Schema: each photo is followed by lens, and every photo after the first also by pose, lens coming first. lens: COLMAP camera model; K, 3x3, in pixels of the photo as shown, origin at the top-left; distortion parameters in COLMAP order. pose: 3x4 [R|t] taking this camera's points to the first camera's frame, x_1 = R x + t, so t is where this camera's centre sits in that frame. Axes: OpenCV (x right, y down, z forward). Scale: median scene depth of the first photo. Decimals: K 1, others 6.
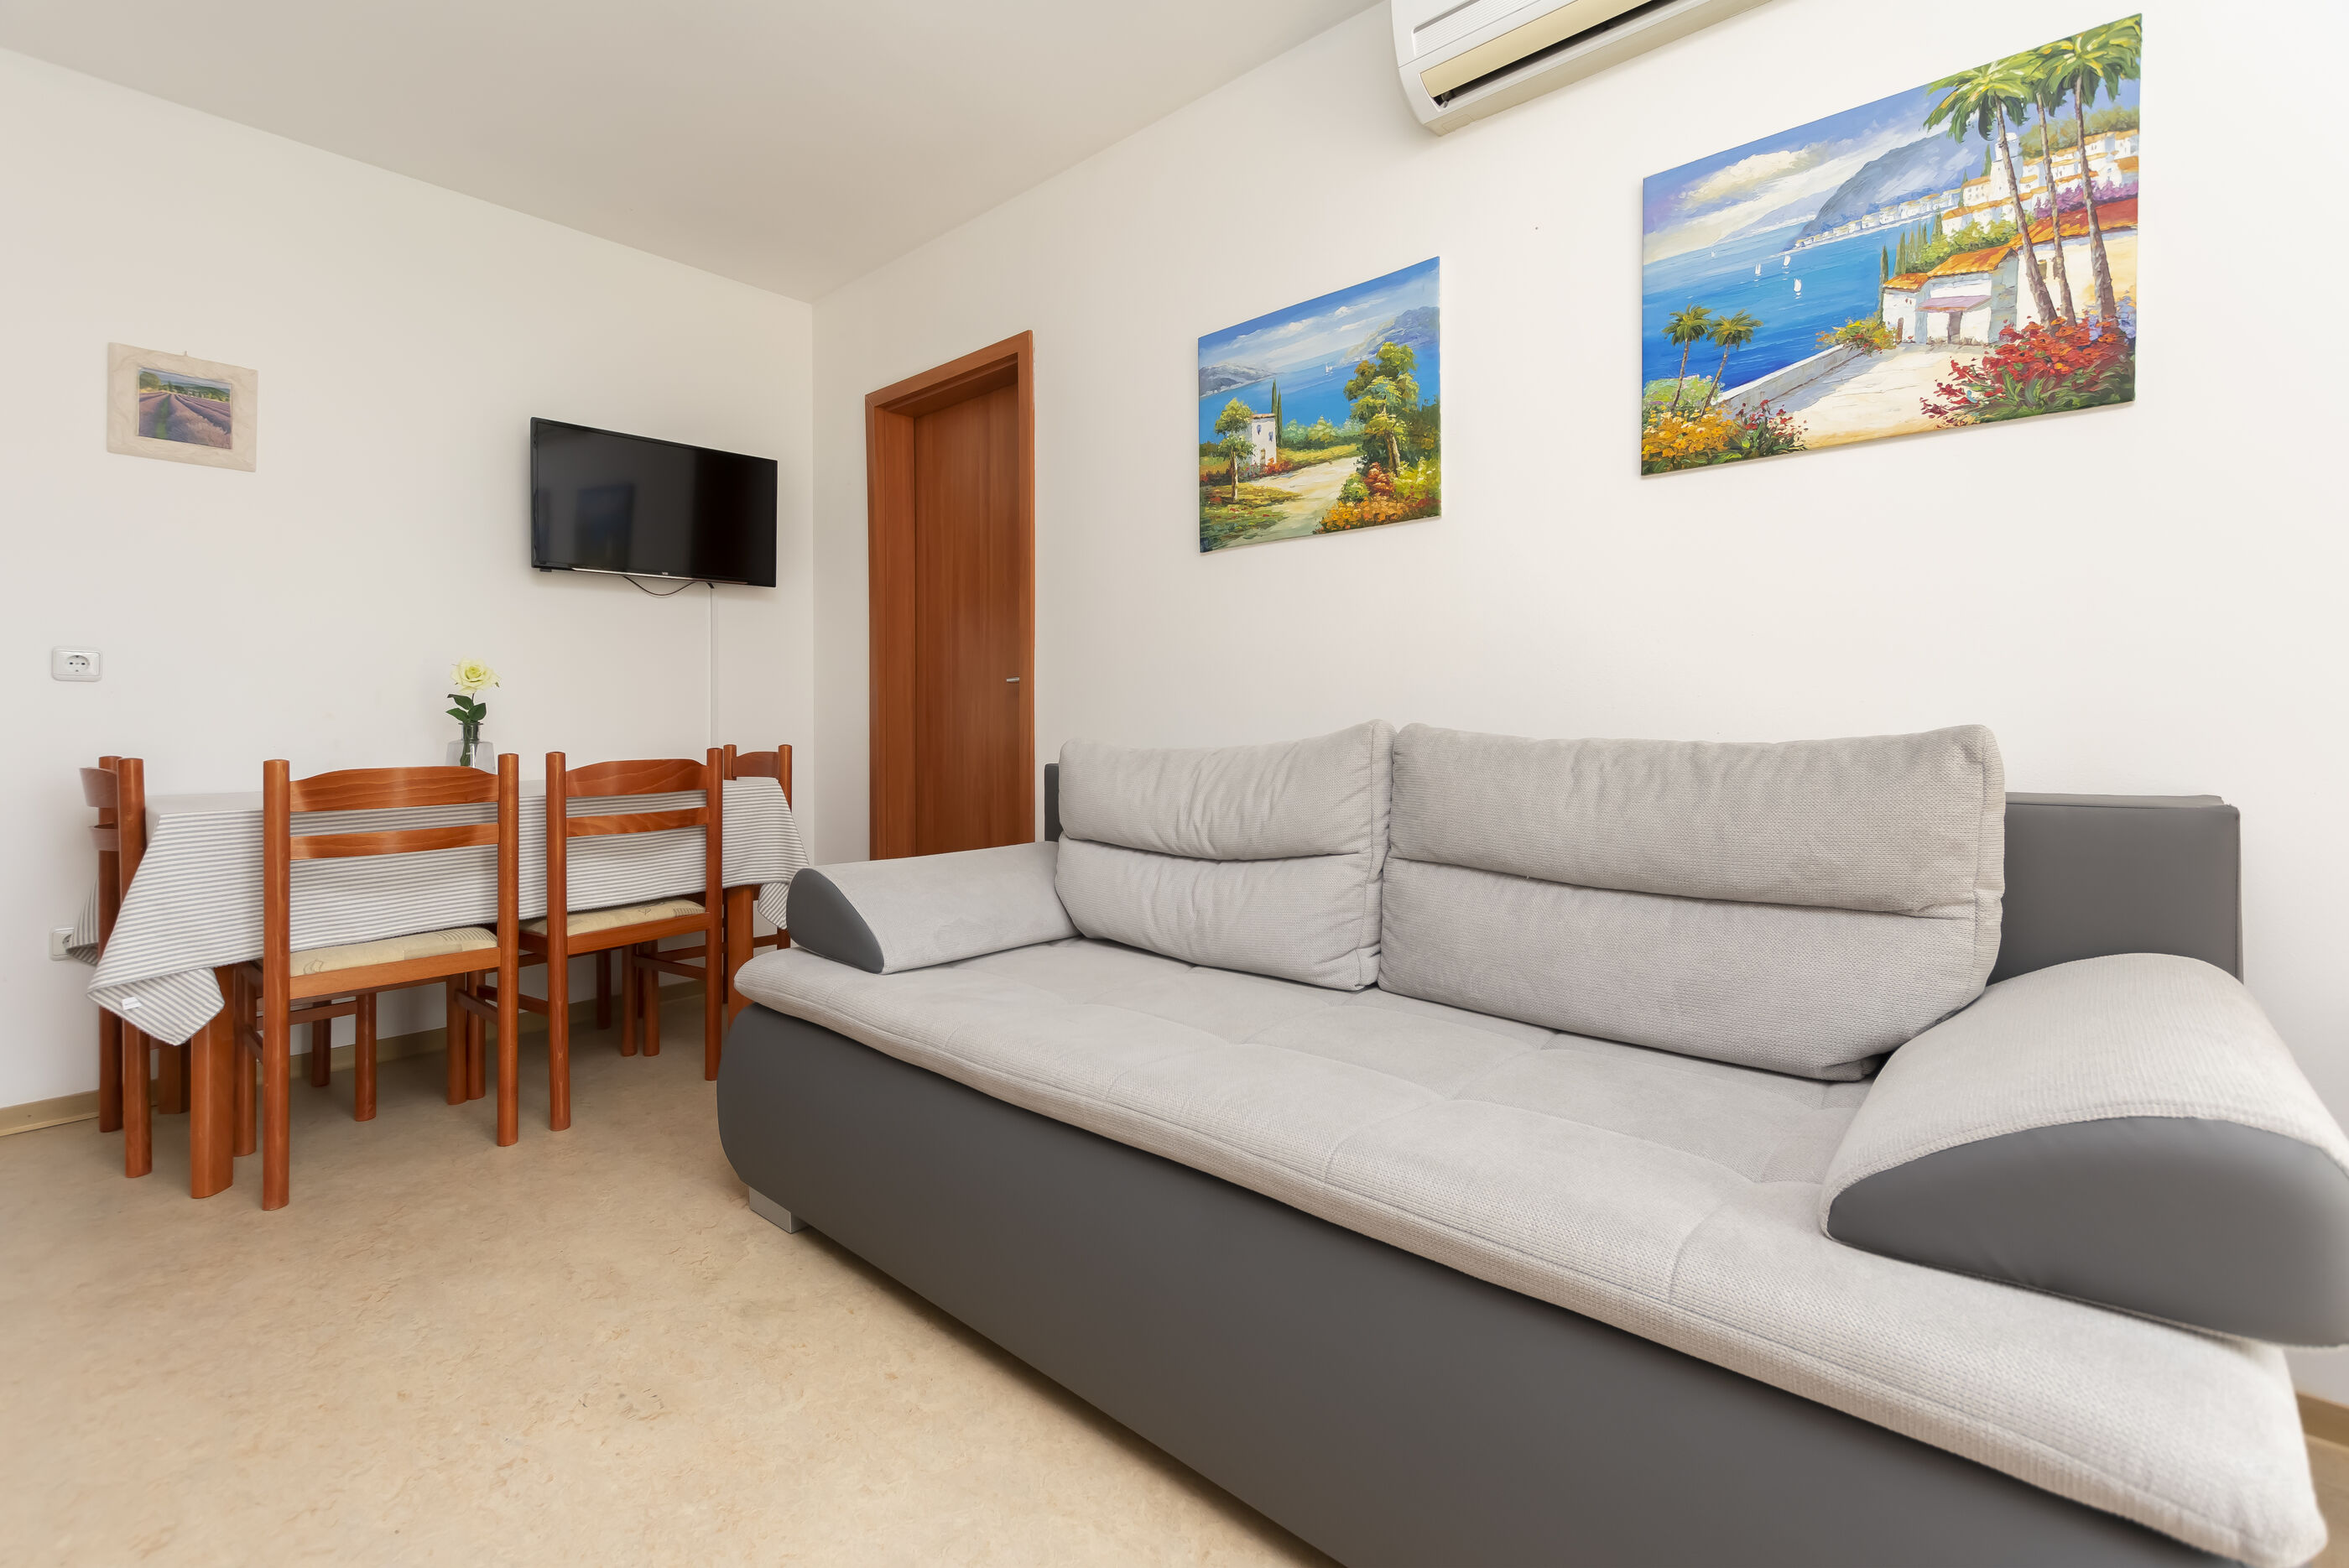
lens RADIAL K [[1040.8, 0, 1174.6], [0, 1040.8, 724.5], [0, 0, 1]] dist [0.010754, -0.005379]
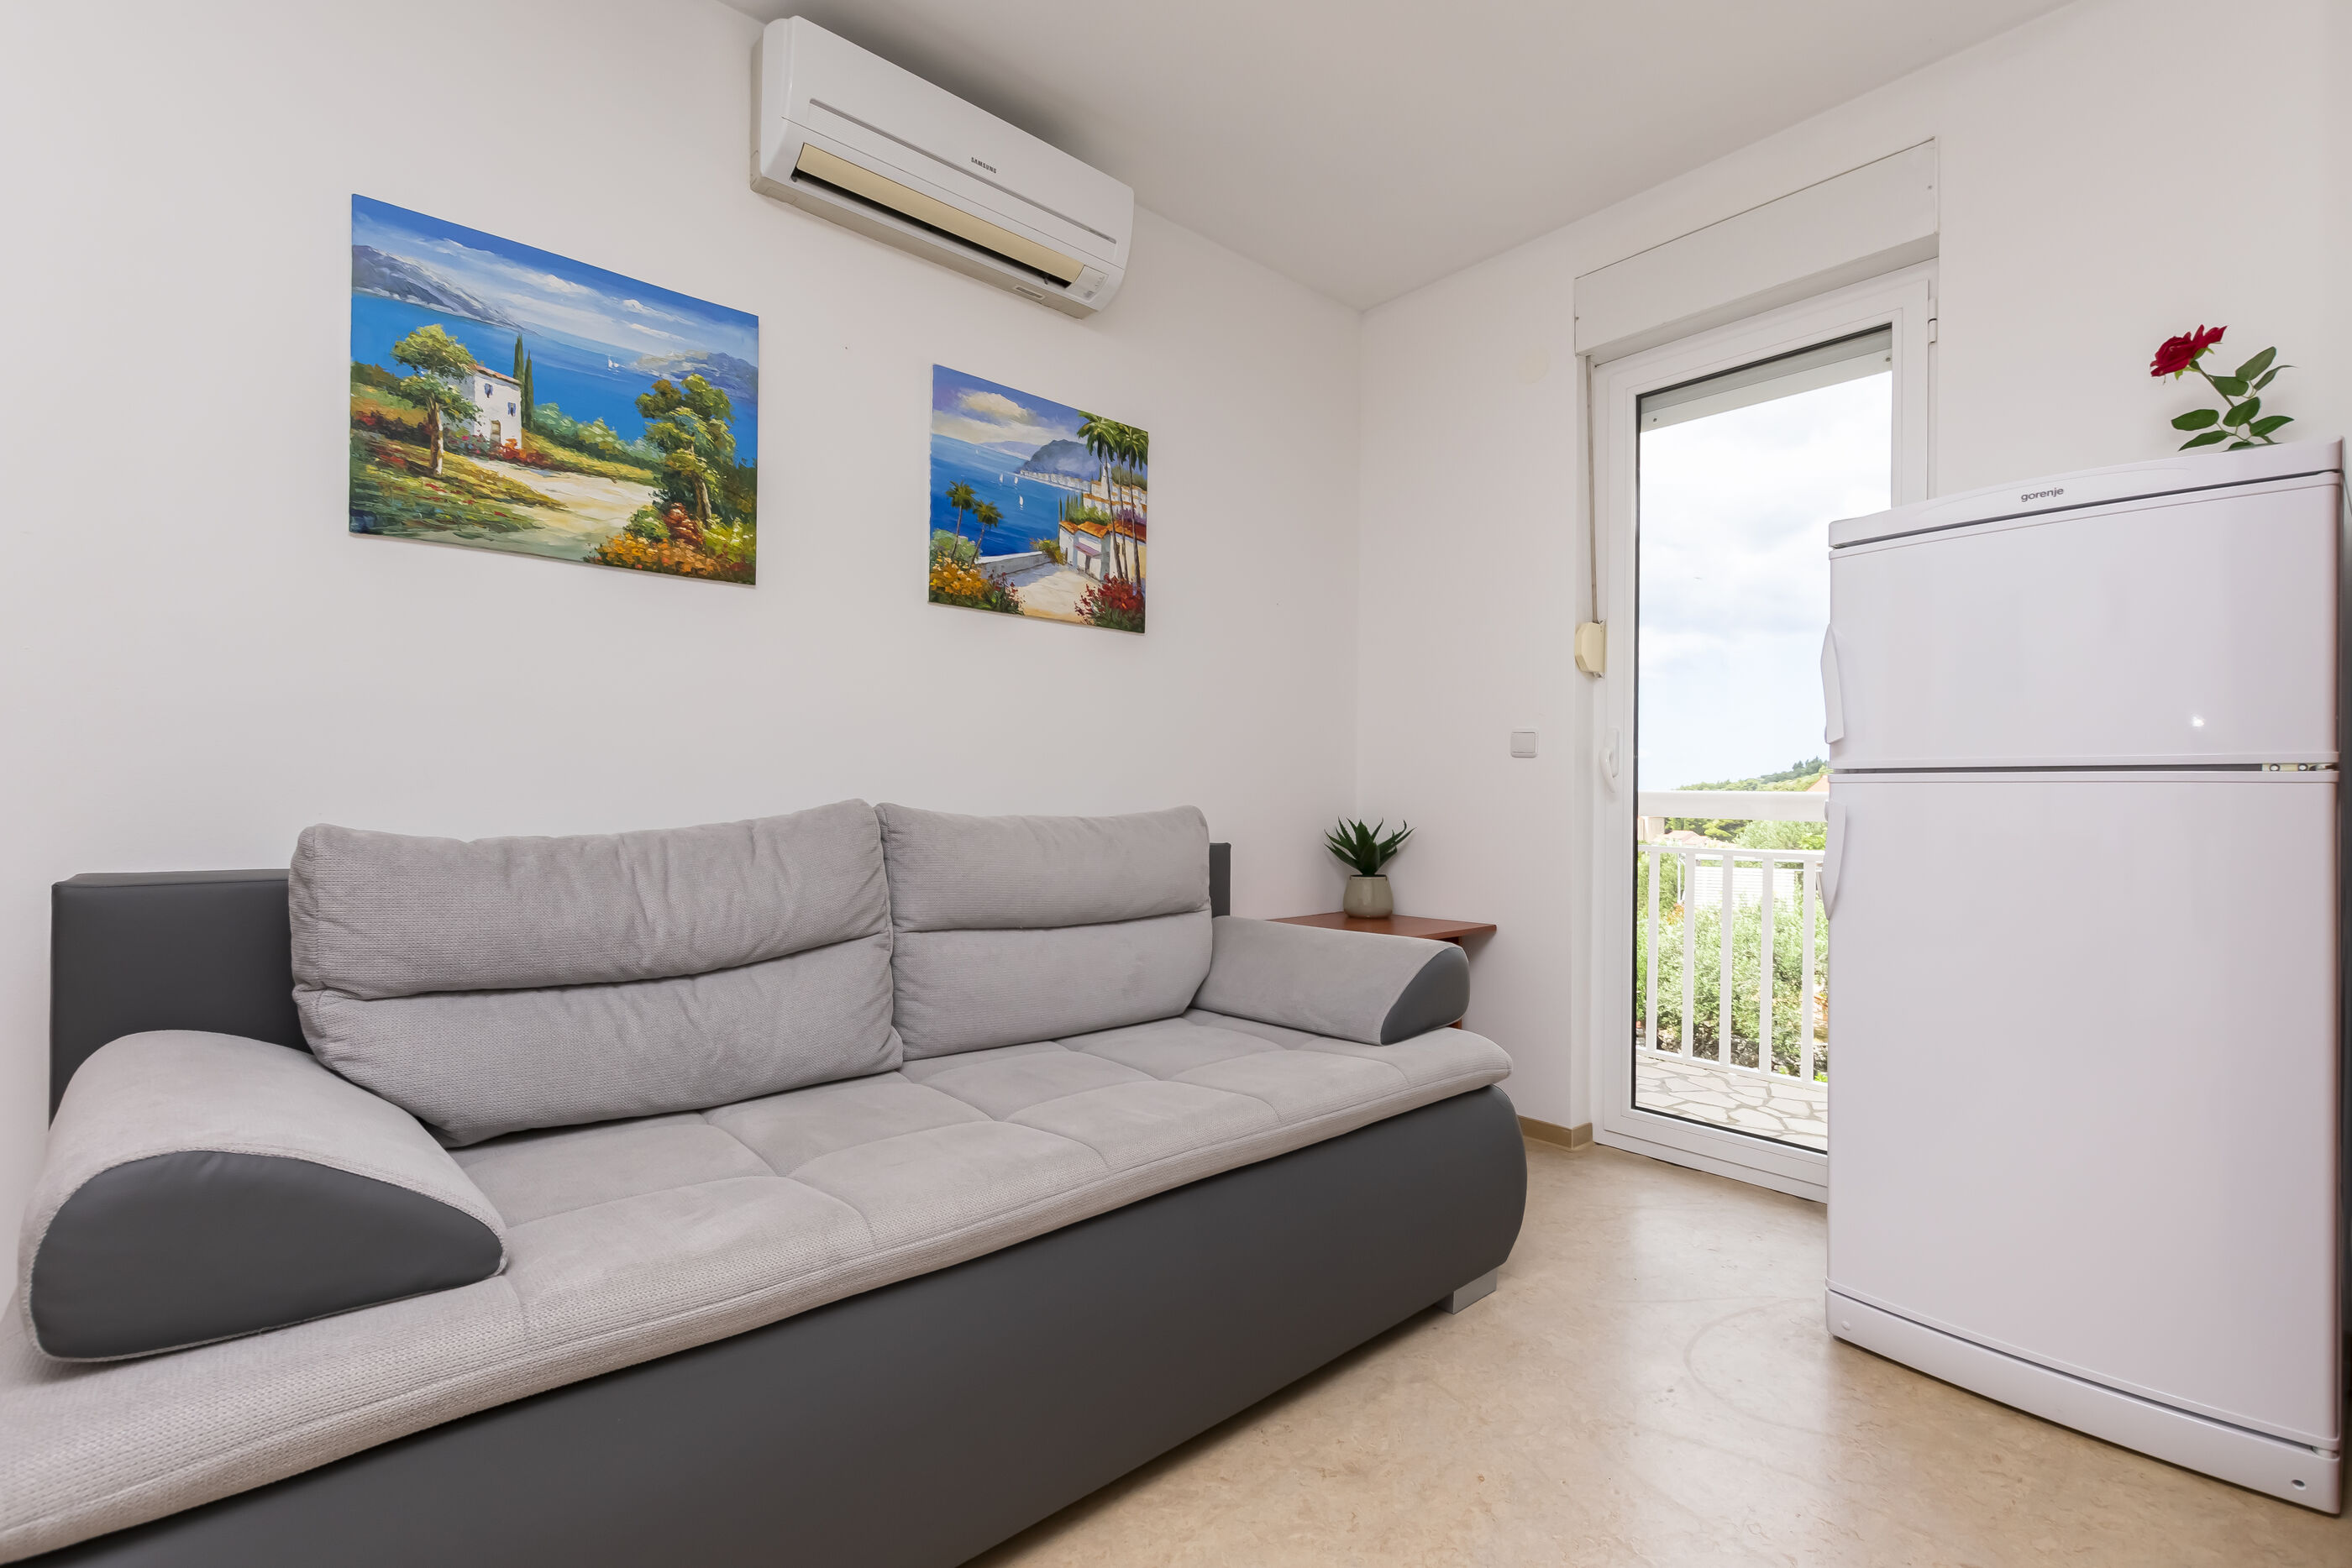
lens RADIAL K [[1042.0, 0, 1188.4], [0, 1042.0, 794.9], [0, 0, 1]] dist [0.010754, -0.005379]
pose [[0.096726, 0.009528, 0.995265, -0.674020], [-0.000756, 0.999955, -0.009499, 0.001217], [-0.995311, 0.000167, 0.096729, 0.520028]]
